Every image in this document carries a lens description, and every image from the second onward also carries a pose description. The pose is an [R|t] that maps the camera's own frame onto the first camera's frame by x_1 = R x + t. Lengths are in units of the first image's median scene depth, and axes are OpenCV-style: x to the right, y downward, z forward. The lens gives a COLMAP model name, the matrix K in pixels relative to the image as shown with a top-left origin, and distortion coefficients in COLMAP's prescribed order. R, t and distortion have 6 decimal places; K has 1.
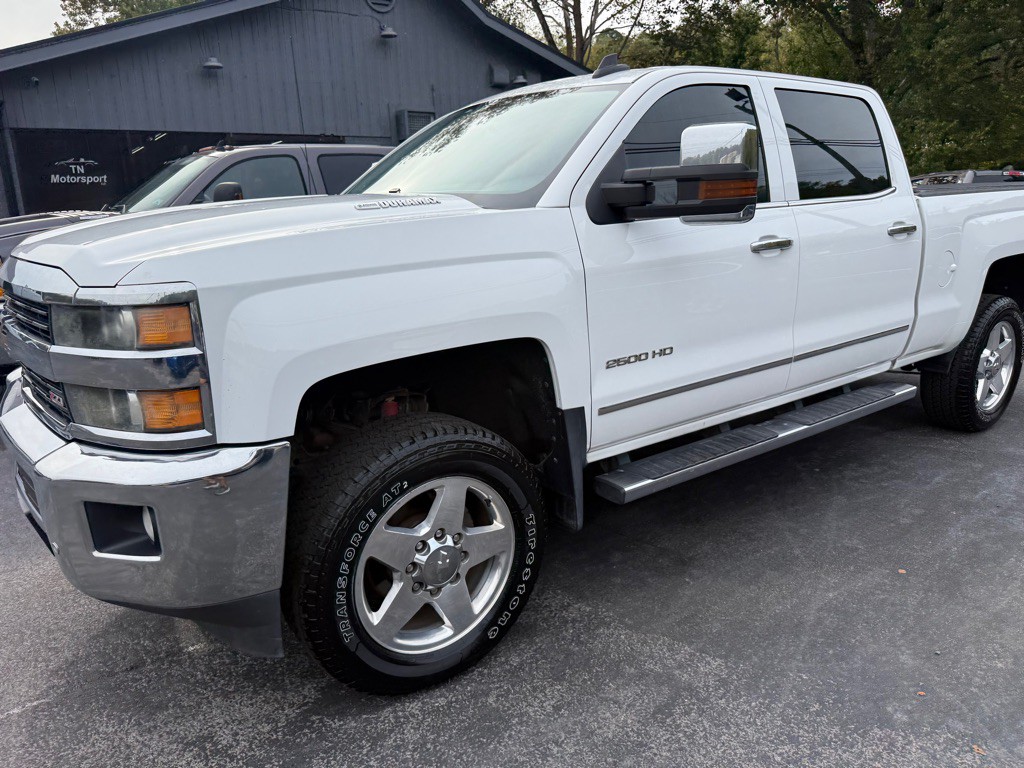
lens RADIAL K [[723.1, 0, 512.2], [0, 723.1, 386.2], [0, 0, 1]] dist [0.005651, -0.033210]
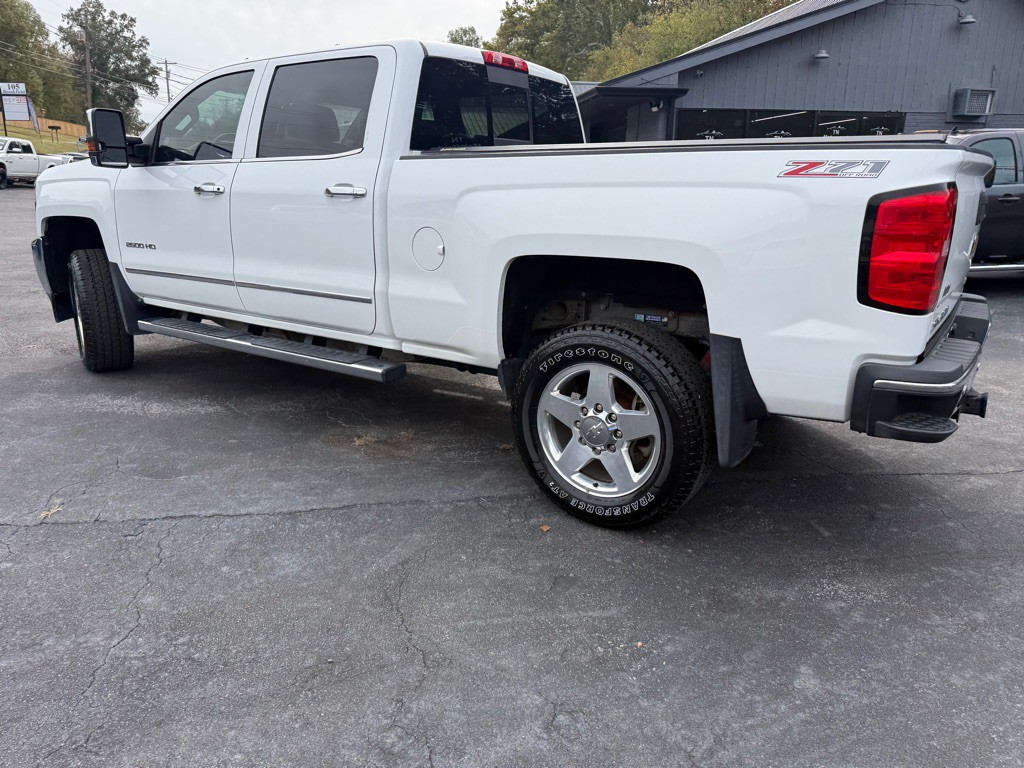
lens RADIAL K [[724.0, 0, 517.0], [0, 724.0, 377.8], [0, 0, 1]] dist [0.022482, -0.029693]
pose [[0.332782, 0.276275, -0.901626, 2.143961], [-0.260624, 0.945825, 0.193625, -0.314387], [0.906274, 0.170550, 0.386757, 1.198426]]
